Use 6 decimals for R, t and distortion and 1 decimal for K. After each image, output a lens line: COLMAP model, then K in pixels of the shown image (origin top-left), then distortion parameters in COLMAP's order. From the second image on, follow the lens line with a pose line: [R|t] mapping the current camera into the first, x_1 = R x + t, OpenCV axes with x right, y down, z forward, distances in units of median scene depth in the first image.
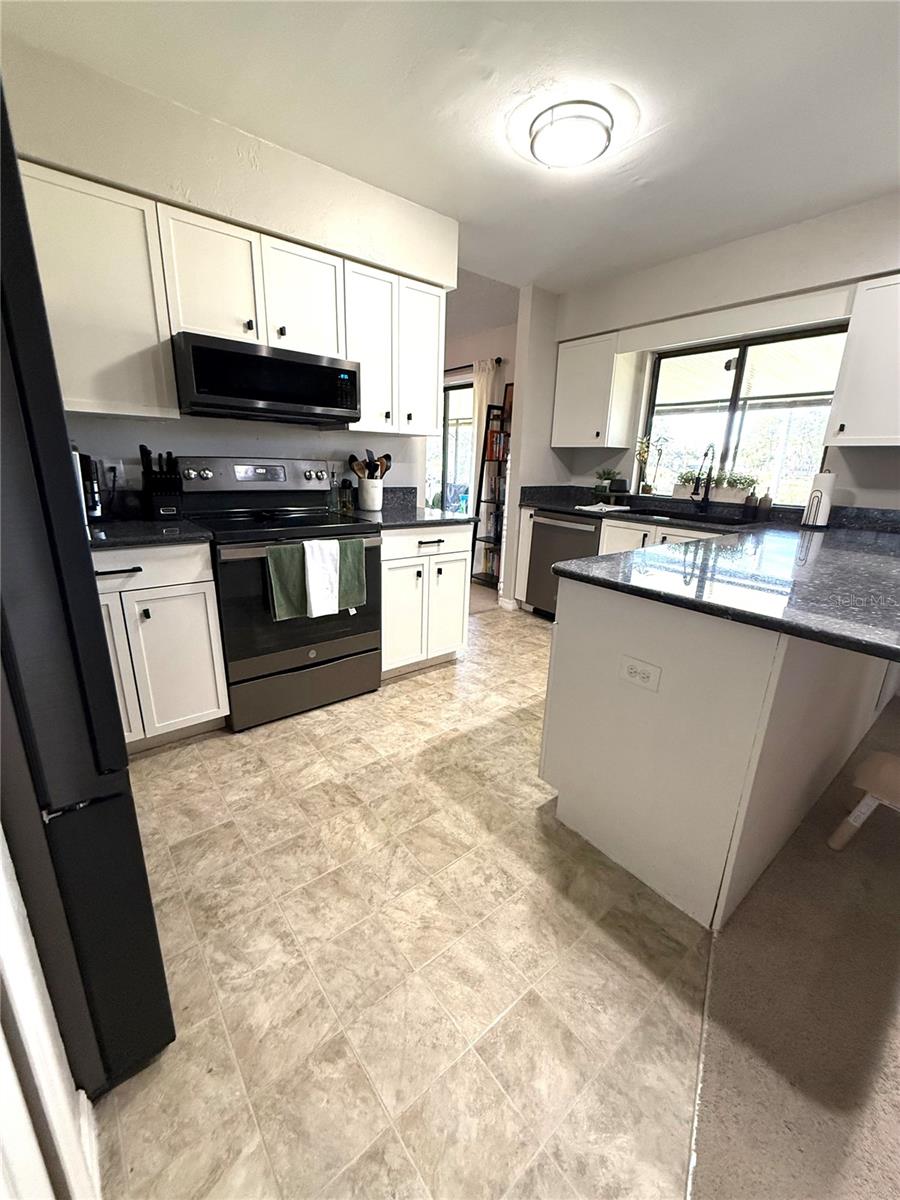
lens RADIAL K [[481.4, 0, 453.7], [0, 481.4, 603.4], [0, 0, 1]] dist [-0.001131, -0.000250]
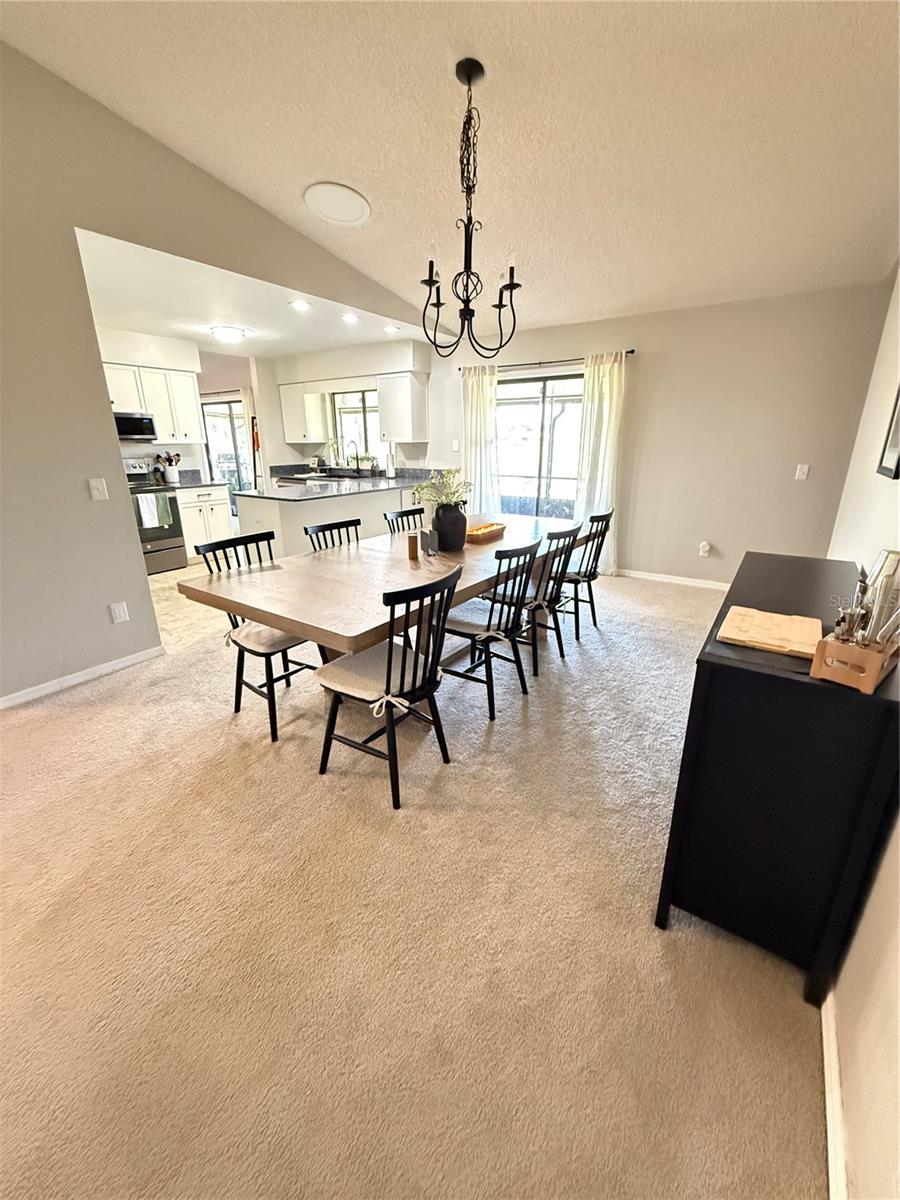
lens RADIAL K [[481.4, 0, 455.3], [0, 481.4, 596.7], [0, 0, 1]] dist [-0.001131, -0.000250]
pose [[0.955170, -0.123053, 0.269272, 0.352361], [0.114402, 0.992291, 0.047650, 0.317366], [-0.273060, -0.014709, 0.961885, -1.245528]]
